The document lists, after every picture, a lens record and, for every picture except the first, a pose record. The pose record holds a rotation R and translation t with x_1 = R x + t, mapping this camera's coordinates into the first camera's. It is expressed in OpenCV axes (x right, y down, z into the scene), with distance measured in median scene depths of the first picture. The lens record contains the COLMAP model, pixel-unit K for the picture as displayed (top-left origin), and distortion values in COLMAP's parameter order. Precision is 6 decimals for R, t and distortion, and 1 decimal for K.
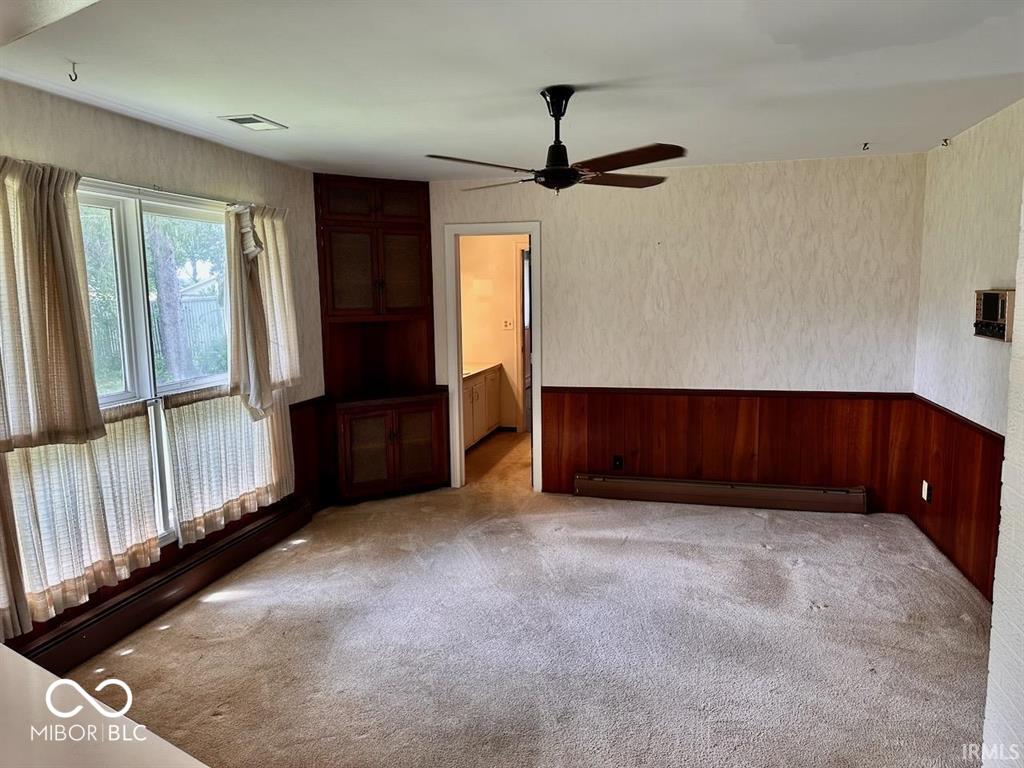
lens RADIAL K [[717.6, 0, 507.6], [0, 717.6, 376.8], [0, 0, 1]] dist [0.089498, -0.118268]
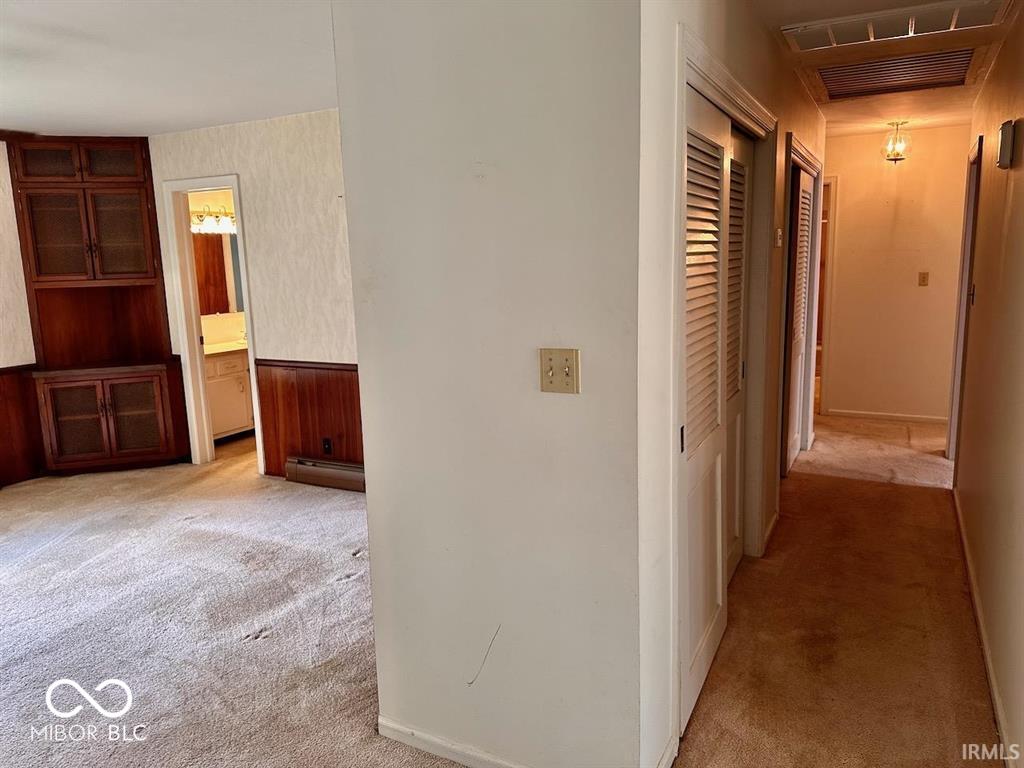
lens RADIAL K [[717.6, 0, 507.6], [0, 717.6, 376.8], [0, 0, 1]] dist [0.089498, -0.118268]
pose [[0.973382, 0.026139, -0.227693, 0.623790], [-0.015374, 0.998684, 0.048923, -0.015695], [0.228672, -0.044120, 0.972503, 0.196808]]
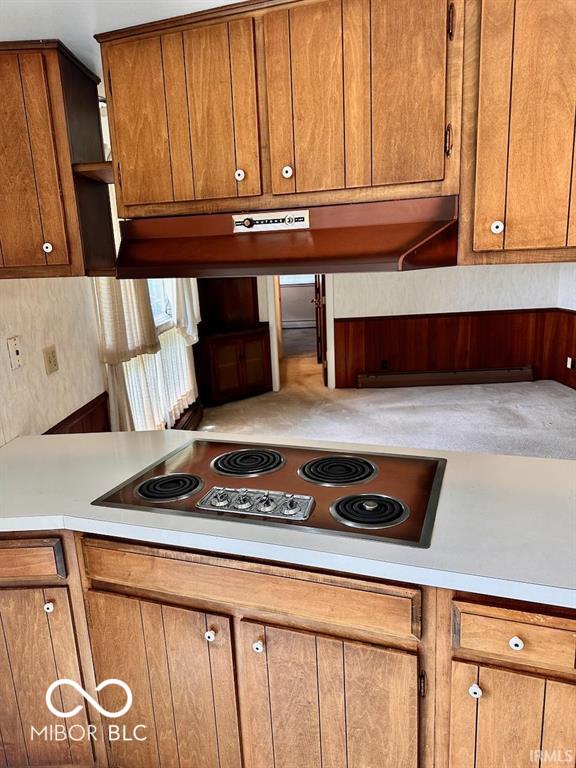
lens RADIAL K [[538.2, 0, 291.3], [0, 538.2, 381.3], [0, 0, 1]] dist [0.089498, -0.118268]
pose [[0.970361, -0.079105, 0.228345, -0.338412], [0.058514, 0.993700, 0.095590, 0.034135], [-0.234468, -0.079395, 0.968876, -0.094296]]
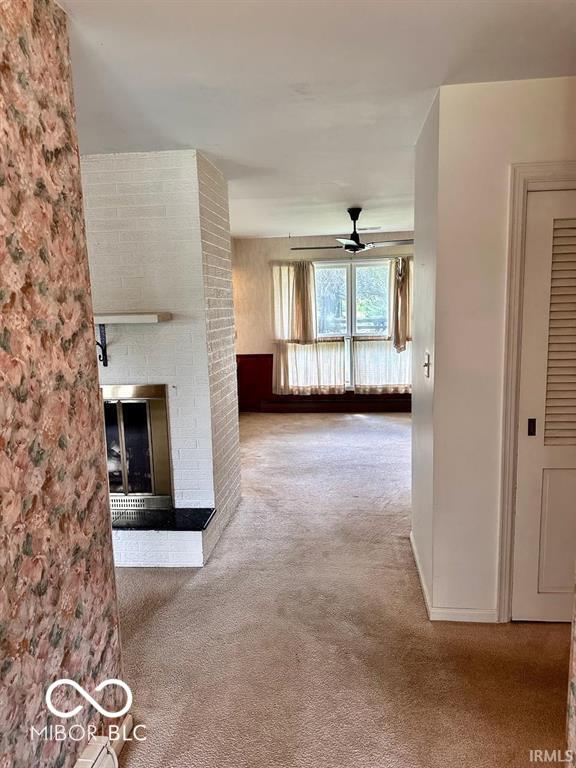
lens RADIAL K [[538.2, 0, 291.3], [0, 538.2, 381.3], [0, 0, 1]] dist [0.089498, -0.118268]
pose [[0.136129, 0.152724, -0.978849, 1.070884], [-0.092405, 0.985696, 0.140941, -0.050054], [0.986372, 0.071264, 0.148294, 0.353001]]
